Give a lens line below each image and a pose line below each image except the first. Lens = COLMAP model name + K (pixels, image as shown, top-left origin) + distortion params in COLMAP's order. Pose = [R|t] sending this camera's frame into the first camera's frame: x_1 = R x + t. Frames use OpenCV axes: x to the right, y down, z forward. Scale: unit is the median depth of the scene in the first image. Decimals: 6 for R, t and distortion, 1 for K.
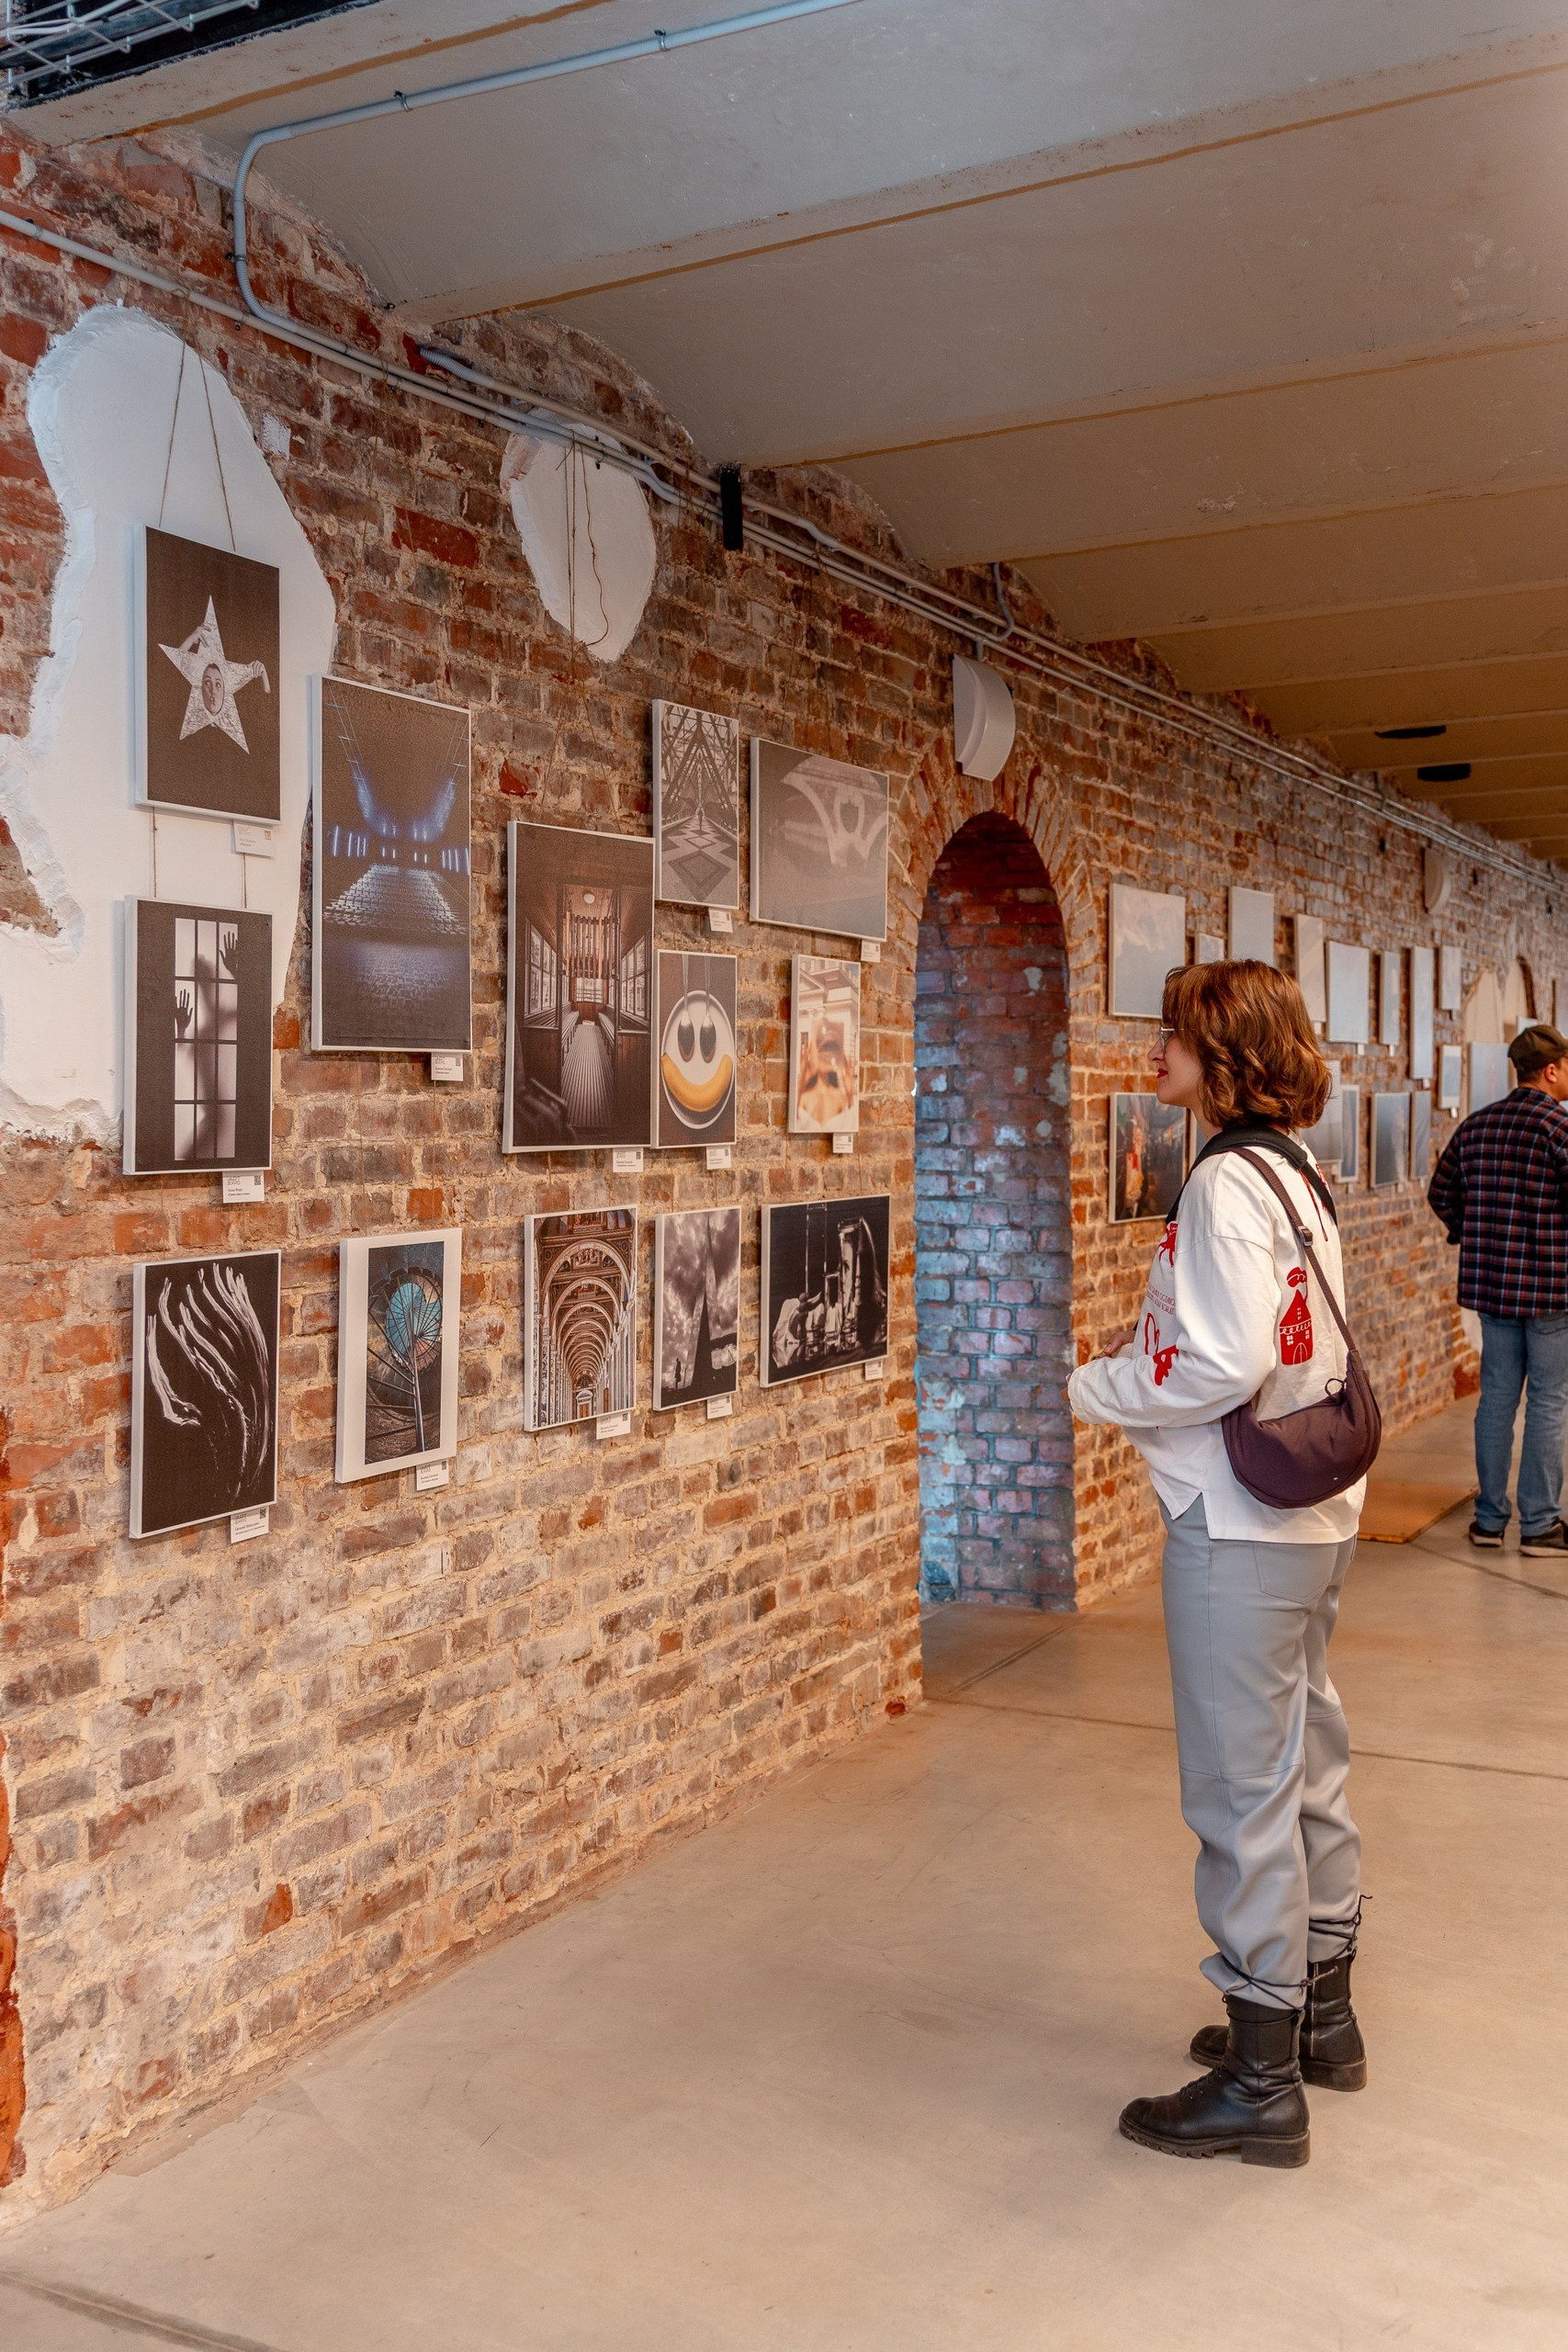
lens RADIAL K [[2237.2, 0, 794.3], [0, 2237.2, 1150.6], [0, 0, 1]] dist [0.015620, 0.000000]
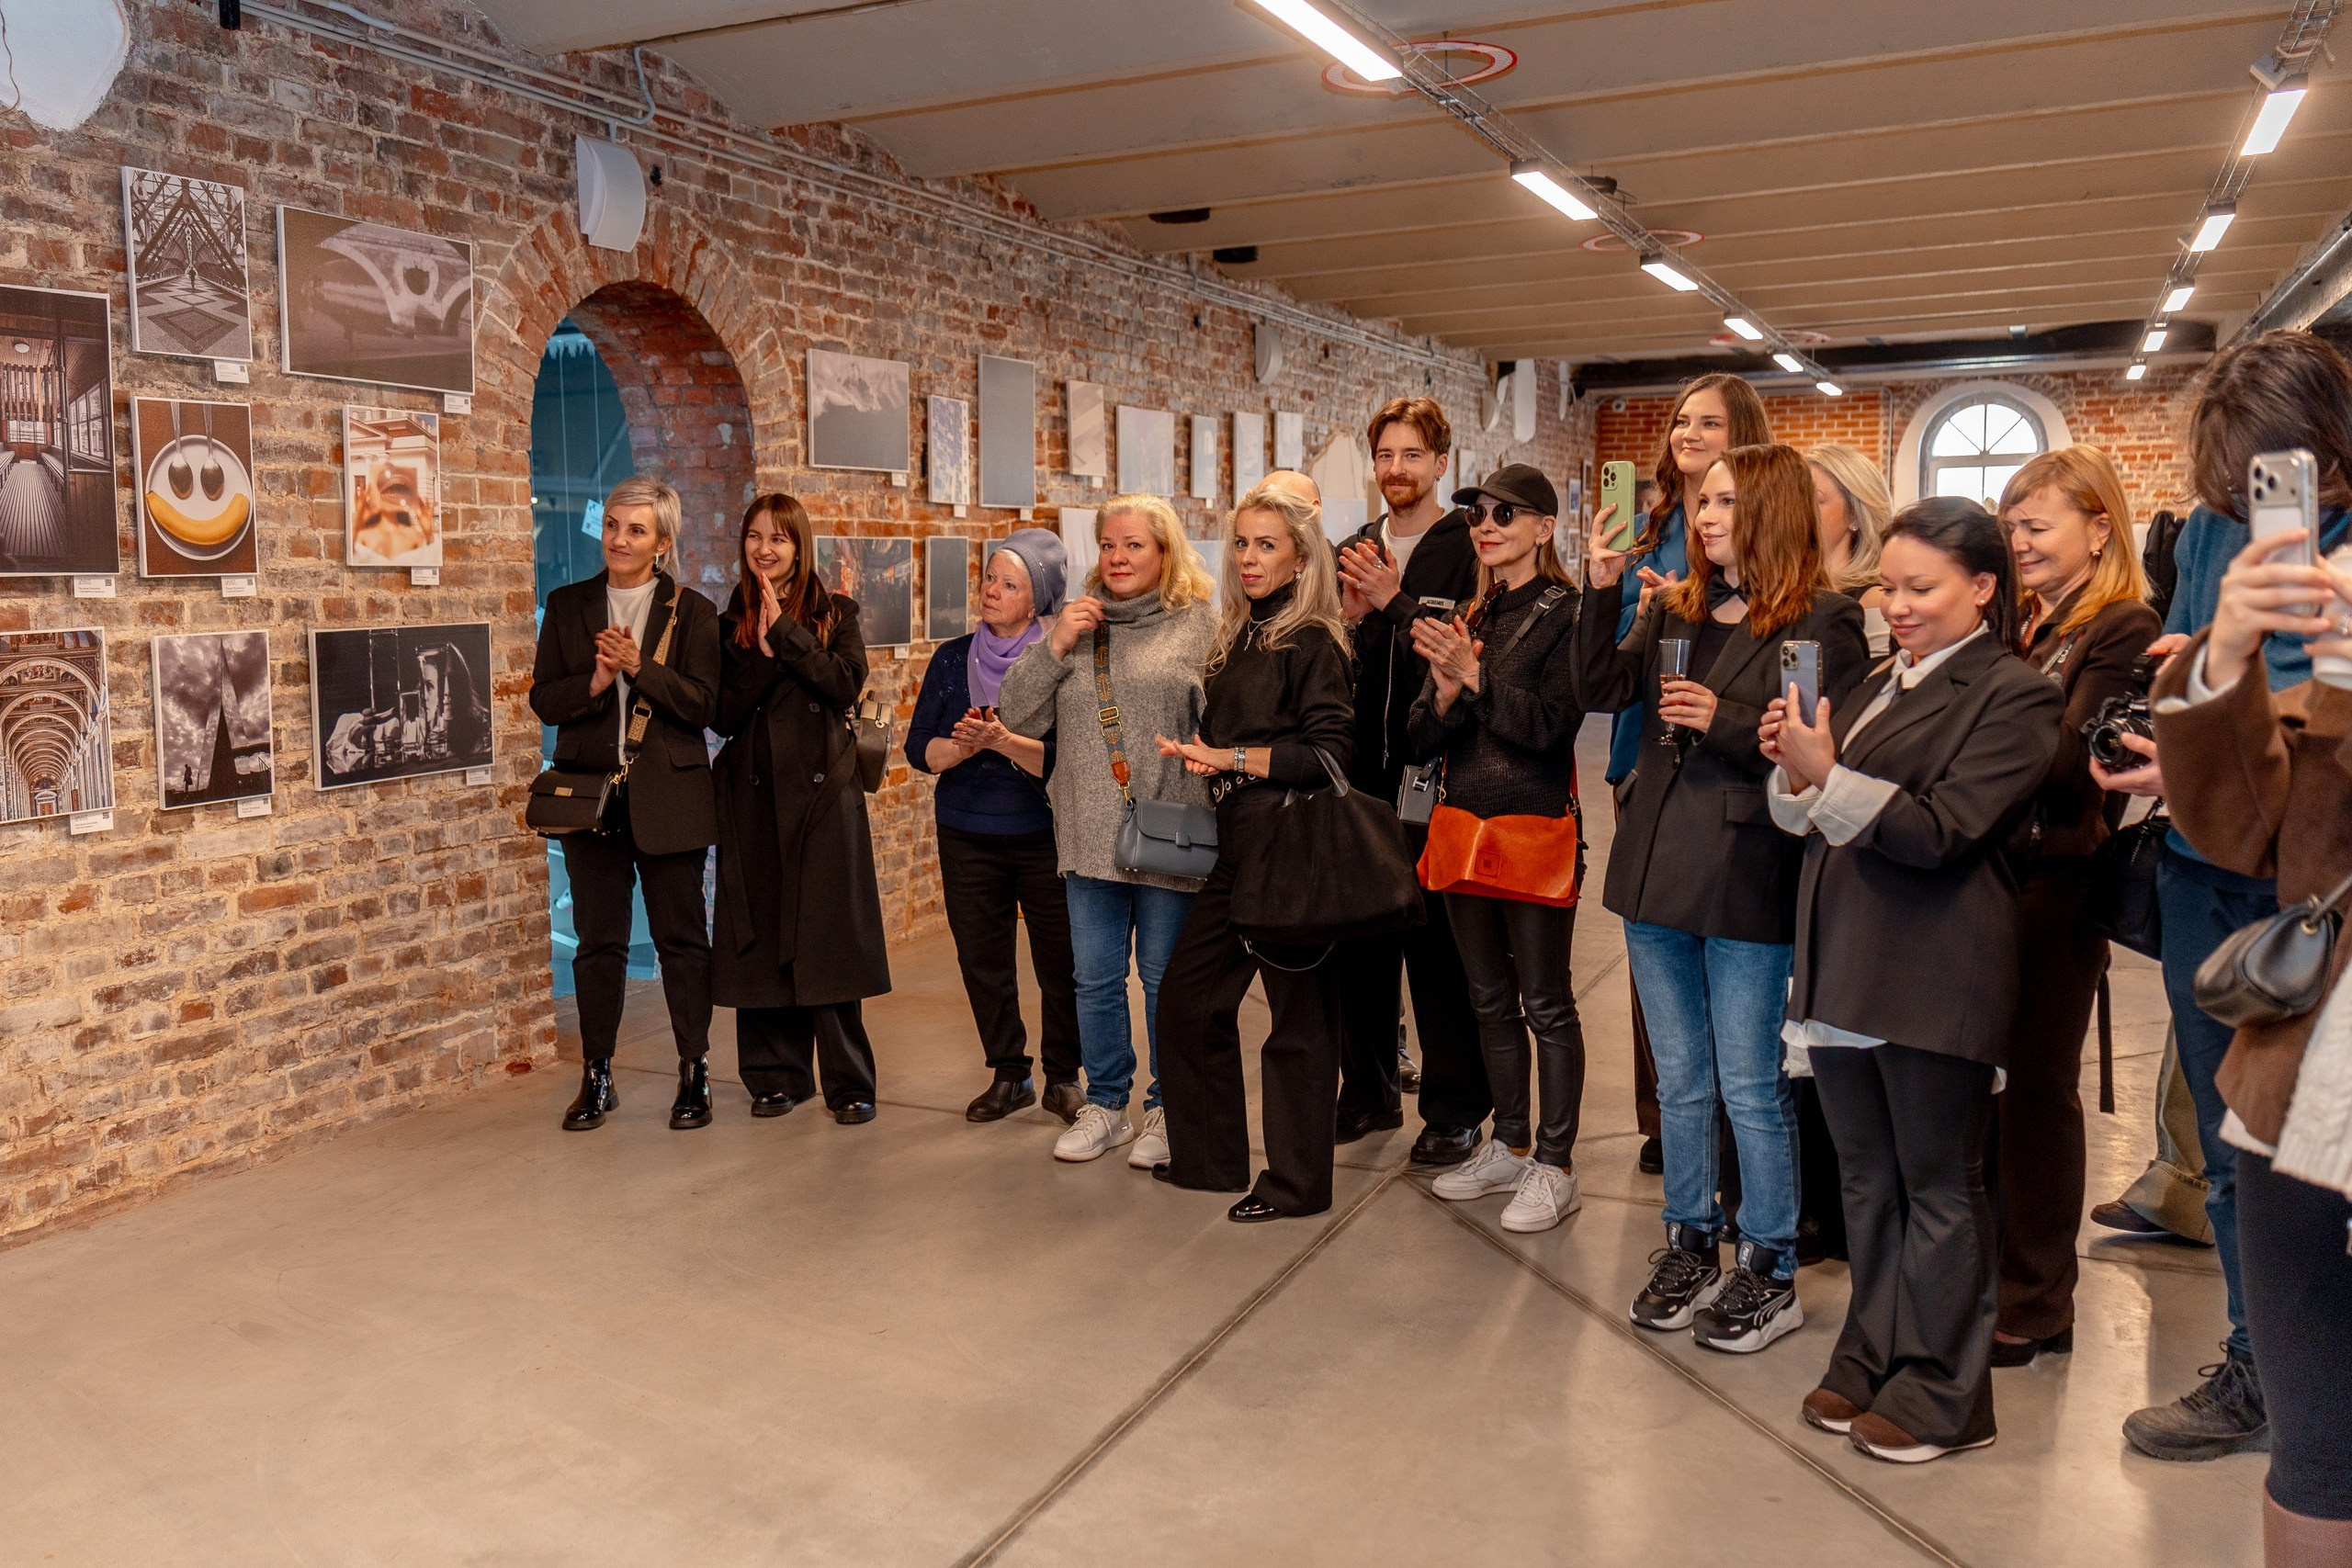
lens RADIAL K [[1907.5, 0, 1162.6], [0, 1907.5, 775.9], [0, 0, 1]] dist [0.030370, -0.042425]
pose [[0.999929, -0.002011, 0.011713, 0.379243], [0.000961, 0.996031, 0.088997, 0.011473], [-0.011845, -0.088980, 0.995963, 0.025170]]
